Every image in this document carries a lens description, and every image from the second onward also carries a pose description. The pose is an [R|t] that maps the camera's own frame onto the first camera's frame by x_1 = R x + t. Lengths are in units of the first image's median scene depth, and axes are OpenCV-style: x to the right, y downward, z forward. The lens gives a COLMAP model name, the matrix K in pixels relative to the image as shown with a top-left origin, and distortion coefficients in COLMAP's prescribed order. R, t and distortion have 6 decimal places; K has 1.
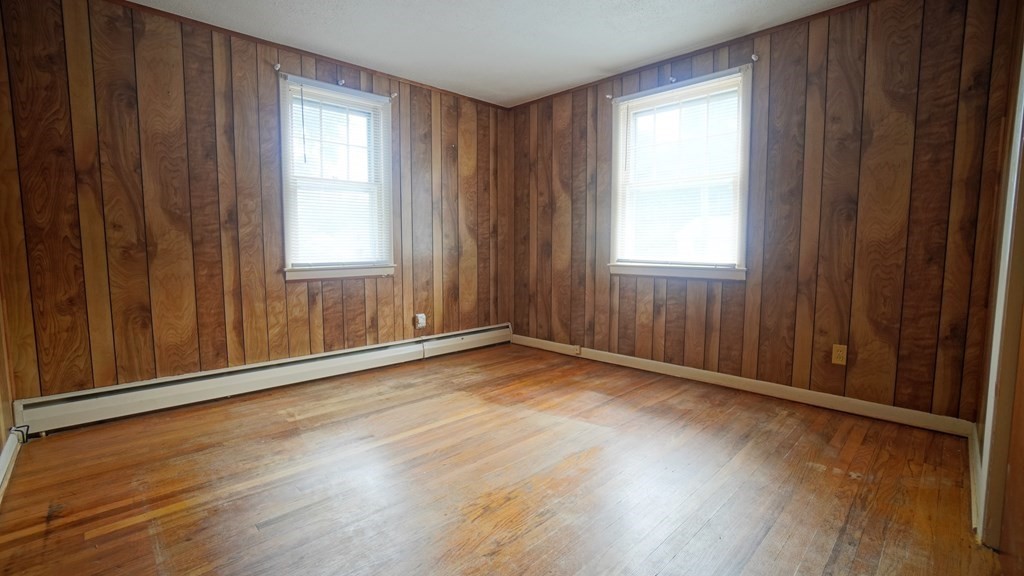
lens RADIAL K [[462.6, 0, 507.2], [0, 462.6, 290.2], [0, 0, 1]] dist [-0.068980, 0.029275]
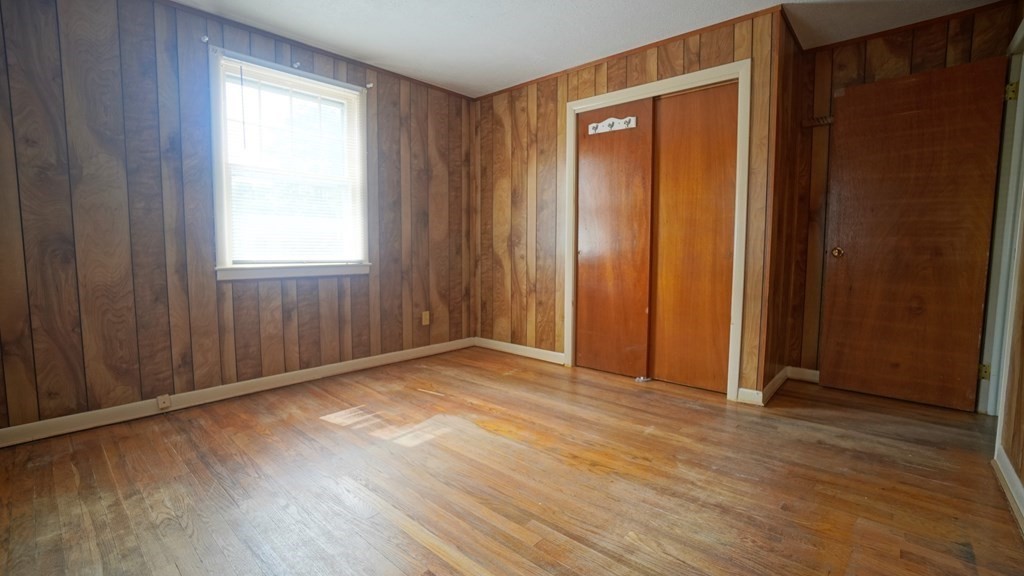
lens RADIAL K [[462.6, 0, 507.2], [0, 462.6, 290.2], [0, 0, 1]] dist [-0.068980, 0.029275]
pose [[-0.087324, -0.093893, 0.991745, -0.669440], [0.084627, 0.991250, 0.101298, -0.067549], [-0.992579, 0.092774, -0.078614, 0.726311]]
